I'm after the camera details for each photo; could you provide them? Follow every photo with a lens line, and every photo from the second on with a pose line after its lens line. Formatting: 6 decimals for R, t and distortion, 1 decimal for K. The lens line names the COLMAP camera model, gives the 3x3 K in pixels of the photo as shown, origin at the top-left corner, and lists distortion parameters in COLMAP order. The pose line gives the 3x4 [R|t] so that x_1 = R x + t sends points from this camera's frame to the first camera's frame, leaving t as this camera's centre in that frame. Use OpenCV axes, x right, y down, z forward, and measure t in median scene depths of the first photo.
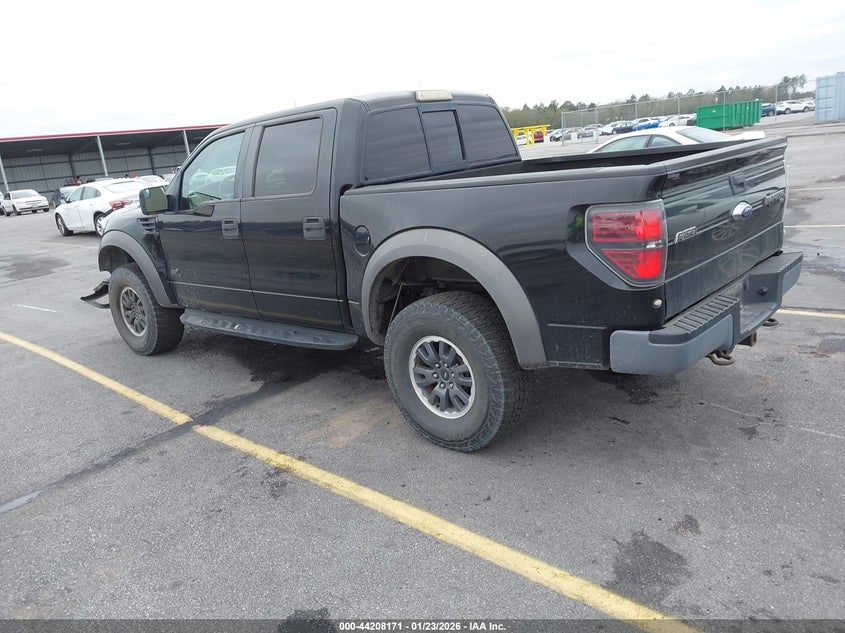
lens RADIAL K [[650.5, 0, 422.5], [0, 650.5, 316.5], [0, 0, 1]] dist [-0.004812, -0.003088]
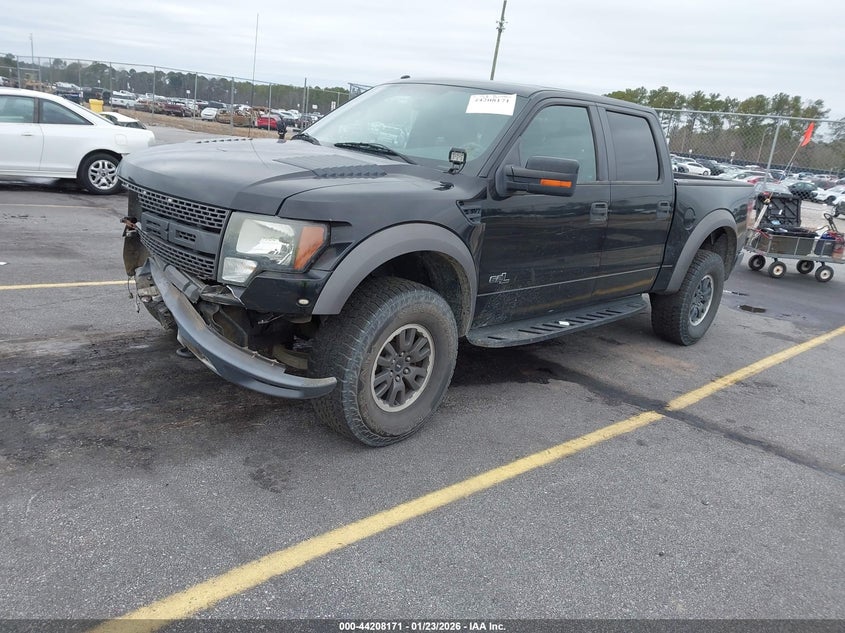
lens RADIAL K [[650.5, 0, 422.5], [0, 650.5, 316.5], [0, 0, 1]] dist [-0.004812, -0.003088]
pose [[0.072749, -0.173289, 0.982180, -1.248940], [0.147616, 0.975814, 0.161232, -0.176052], [-0.986366, 0.133256, 0.096570, 1.177384]]
